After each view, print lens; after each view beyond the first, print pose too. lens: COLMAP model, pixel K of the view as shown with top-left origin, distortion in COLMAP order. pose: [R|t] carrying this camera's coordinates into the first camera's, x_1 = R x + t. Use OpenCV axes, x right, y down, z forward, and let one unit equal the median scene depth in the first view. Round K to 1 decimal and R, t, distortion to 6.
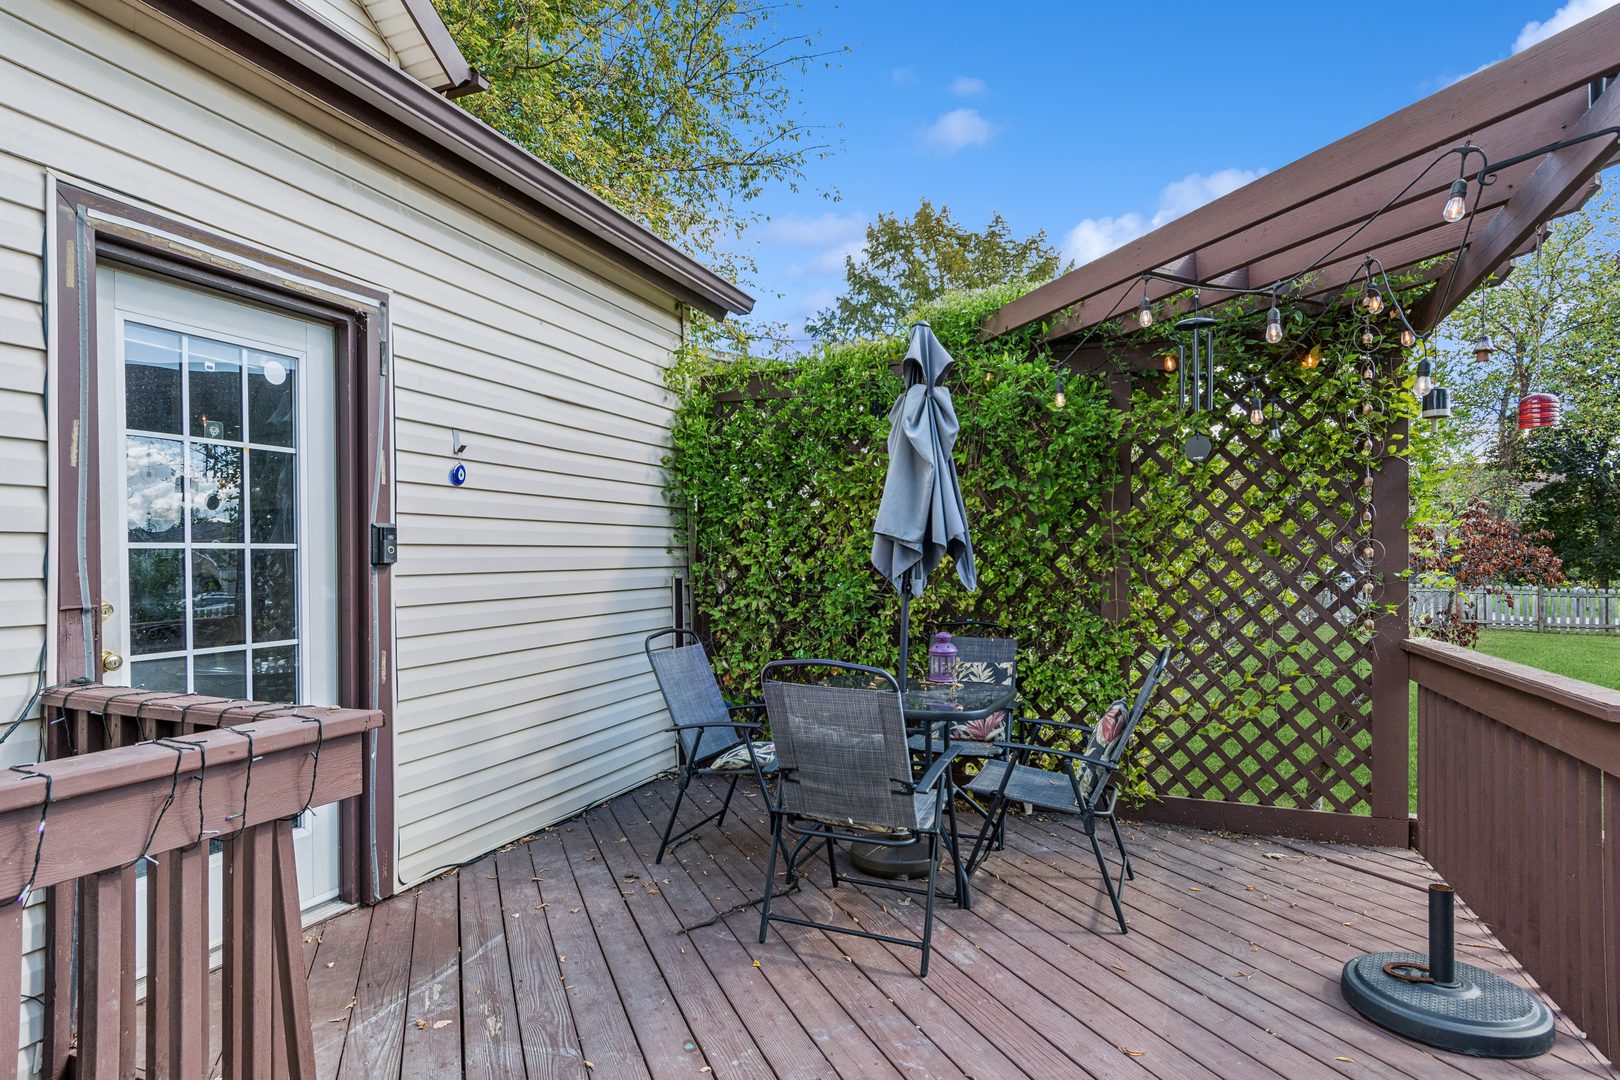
lens RADIAL K [[862.3, 0, 813.6], [0, 862.3, 558.2], [0, 0, 1]] dist [0.001865, 0.000610]
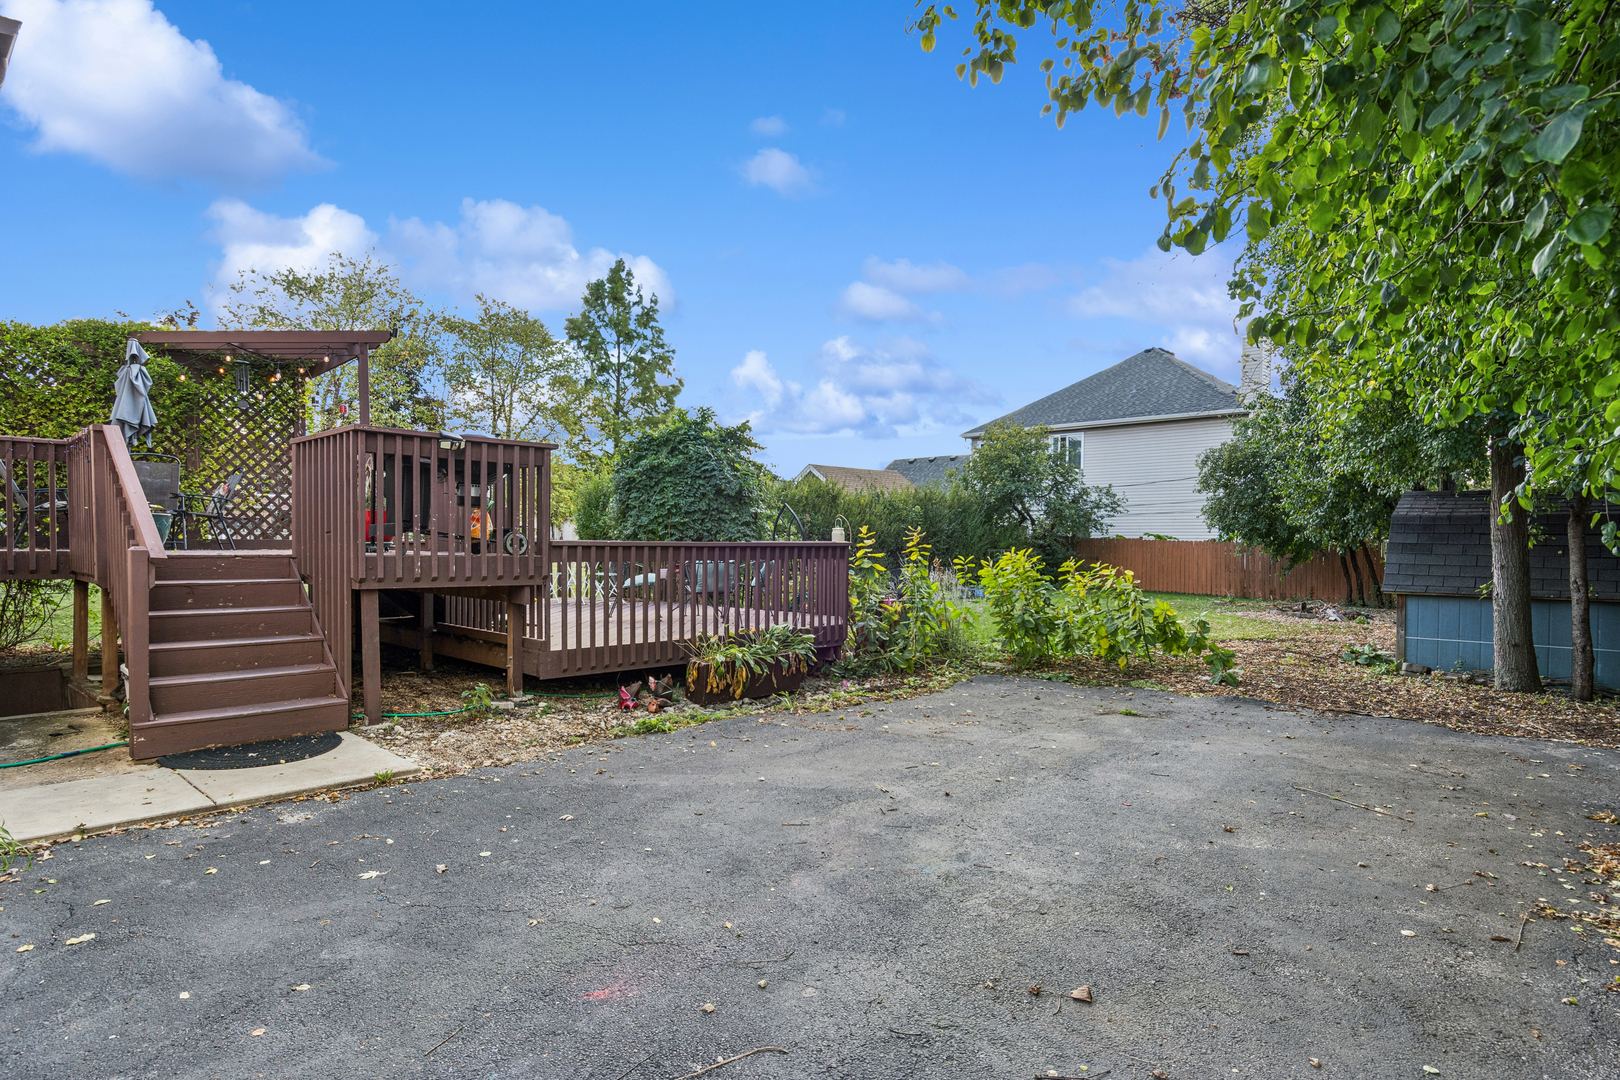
lens RADIAL K [[862.3, 0, 813.6], [0, 862.3, 558.2], [0, 0, 1]] dist [0.001865, 0.000610]
pose [[0.368487, -0.017067, 0.929476, -1.345535], [-0.005525, 0.999774, 0.020548, 0.276747], [-0.929617, -0.012707, 0.368309, -1.616215]]
